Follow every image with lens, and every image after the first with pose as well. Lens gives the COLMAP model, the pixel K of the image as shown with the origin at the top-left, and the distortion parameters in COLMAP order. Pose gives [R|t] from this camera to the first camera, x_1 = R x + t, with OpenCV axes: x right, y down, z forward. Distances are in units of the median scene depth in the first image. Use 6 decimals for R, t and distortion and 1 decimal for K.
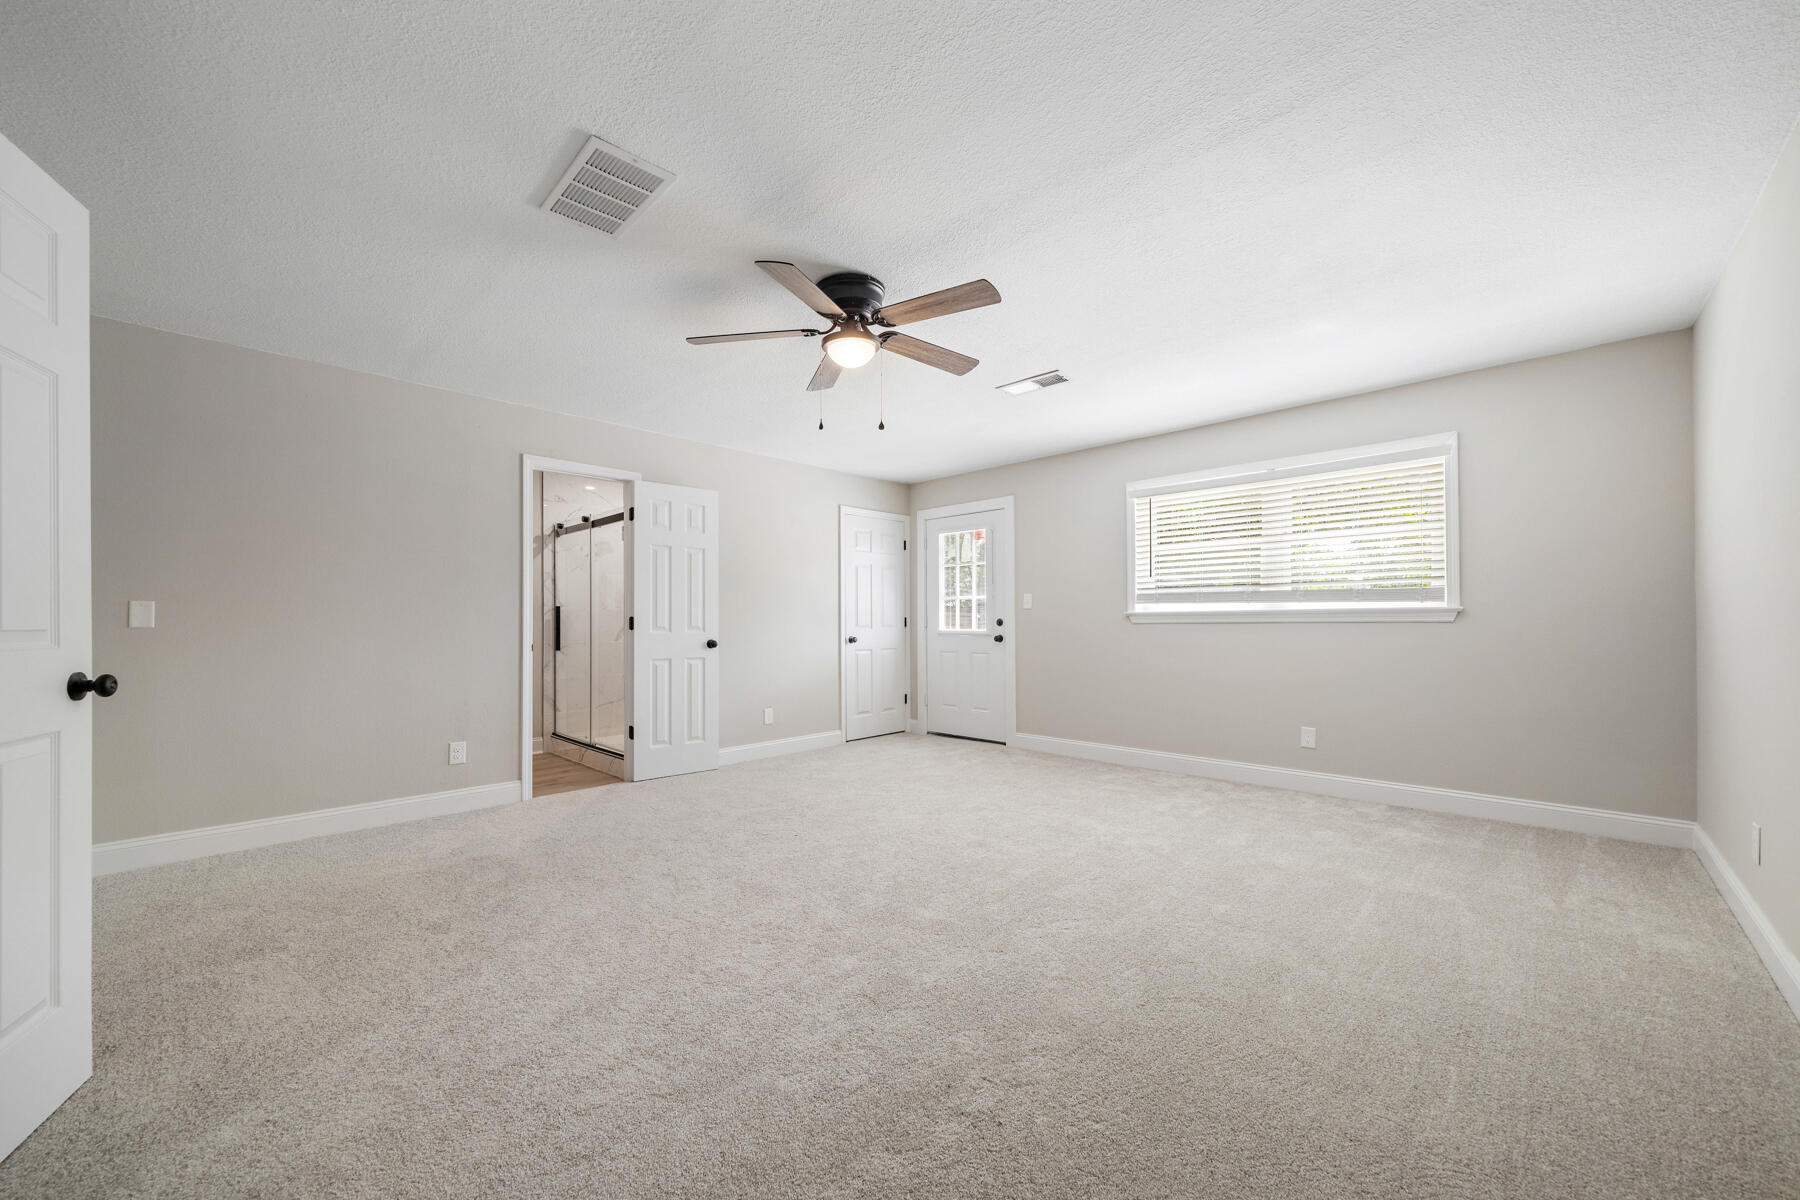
lens RADIAL K [[662.9, 0, 911.7], [0, 662.9, 615.2], [0, 0, 1]] dist [-0.002596, -0.000244]
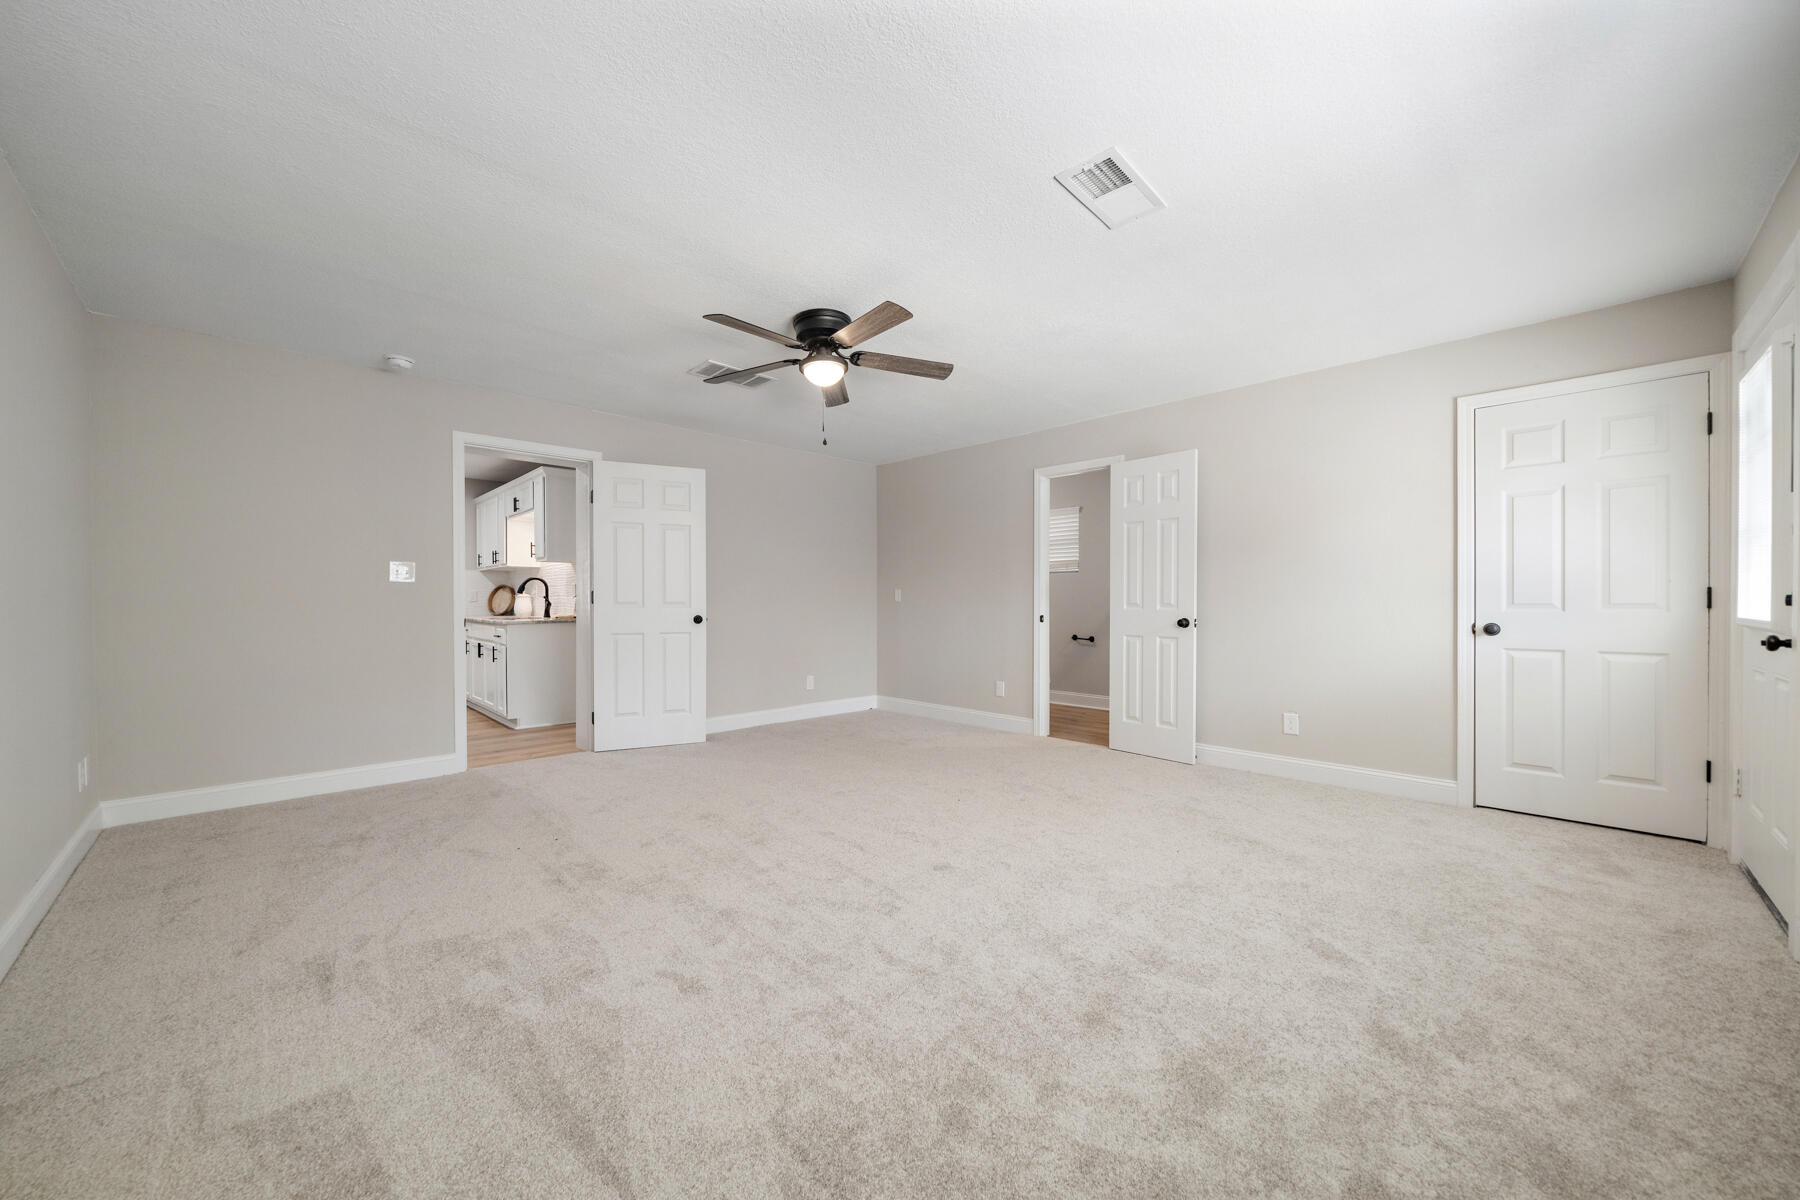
lens RADIAL K [[662.9, 0, 901.3], [0, 662.9, 609.2], [0, 0, 1]] dist [-0.002596, -0.000244]
pose [[-0.031143, 0.016613, -0.999377, 0.575437], [0.013937, 0.999772, 0.016186, 0.004507], [0.999418, -0.013424, -0.031367, 0.613311]]
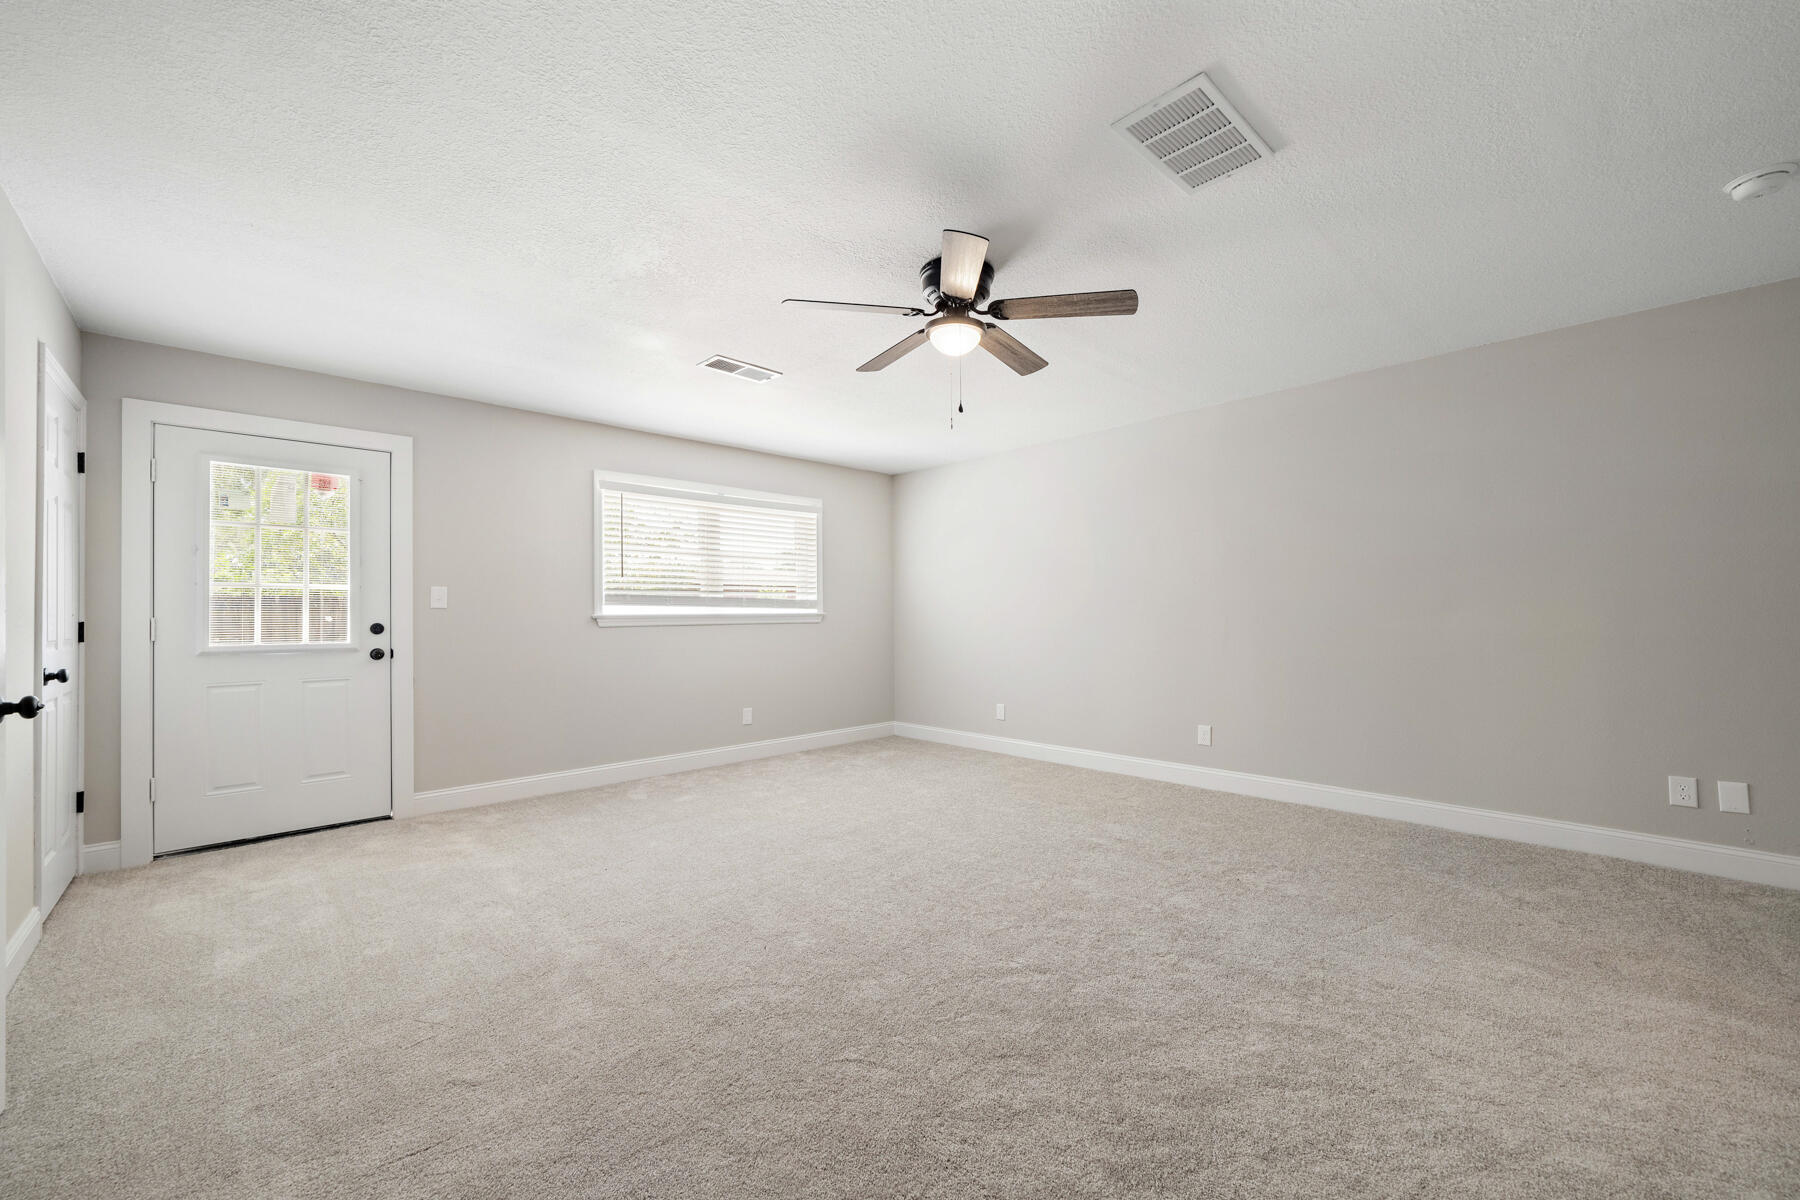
lens RADIAL K [[662.9, 0, 903.9], [0, 662.9, 601.7], [0, 0, 1]] dist [-0.002596, -0.000244]
pose [[0.077958, 0.025817, 0.996622, -0.534937], [-0.001411, 0.999667, -0.025785, 0.000982], [-0.996956, 0.000604, 0.077969, 0.519054]]
